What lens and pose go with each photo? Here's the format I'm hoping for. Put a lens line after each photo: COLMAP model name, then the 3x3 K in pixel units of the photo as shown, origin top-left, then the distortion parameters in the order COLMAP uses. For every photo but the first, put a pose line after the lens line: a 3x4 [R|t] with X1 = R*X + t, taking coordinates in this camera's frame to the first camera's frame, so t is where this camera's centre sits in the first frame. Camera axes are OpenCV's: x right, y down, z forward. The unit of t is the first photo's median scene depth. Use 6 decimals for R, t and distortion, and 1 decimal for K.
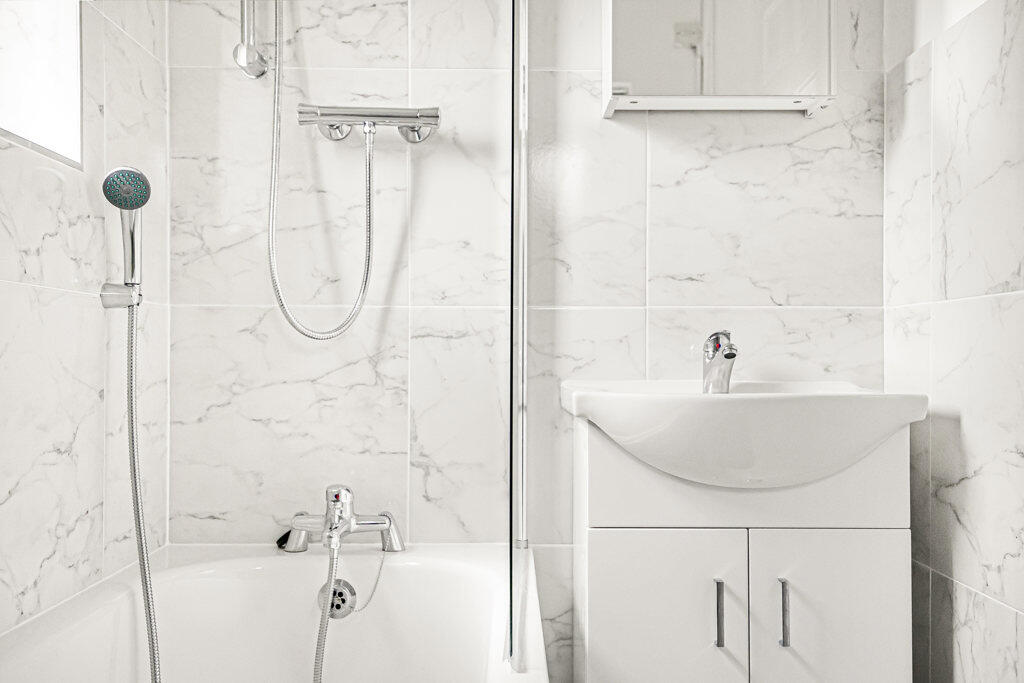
lens RADIAL K [[969.1, 0, 519.6], [0, 969.1, 346.1], [0, 0, 1]] dist [0.019669, 0.000000]
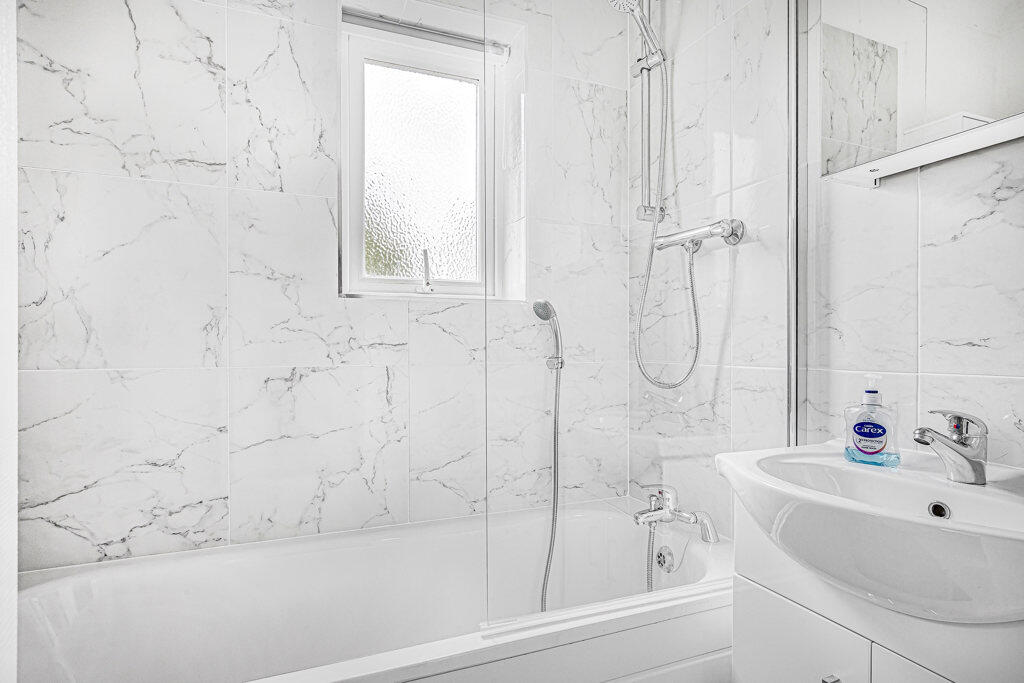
lens RADIAL K [[557.6, 0, 518.5], [0, 557.6, 347.3], [0, 0, 1]] dist [0.002745, 0.000247]
pose [[0.358258, 0.000722, -0.933622, 0.513916], [0.016722, 0.999834, 0.007190, -0.078550], [0.933473, -0.018188, 0.358187, 0.442597]]
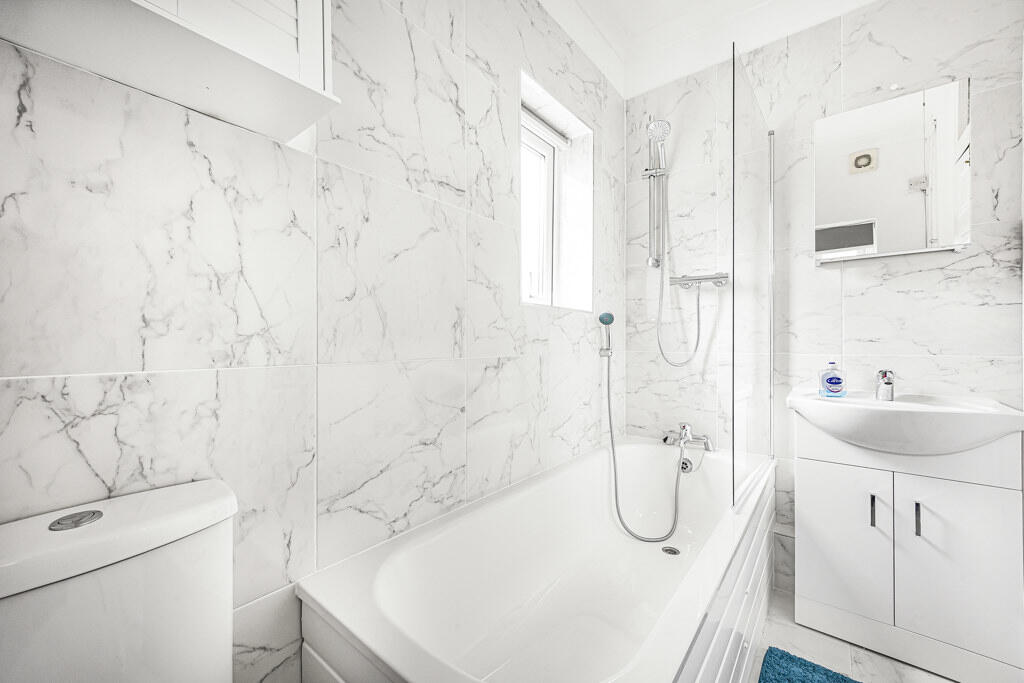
lens RADIAL K [[400.3, 0, 513.1], [0, 400.3, 341.3], [0, 0, 1]] dist [0.000828, 0.000511]
pose [[0.767212, -0.002482, -0.641389, 0.143412], [0.010806, 0.999901, 0.009056, -0.085734], [0.641303, -0.013878, 0.767162, -0.121785]]
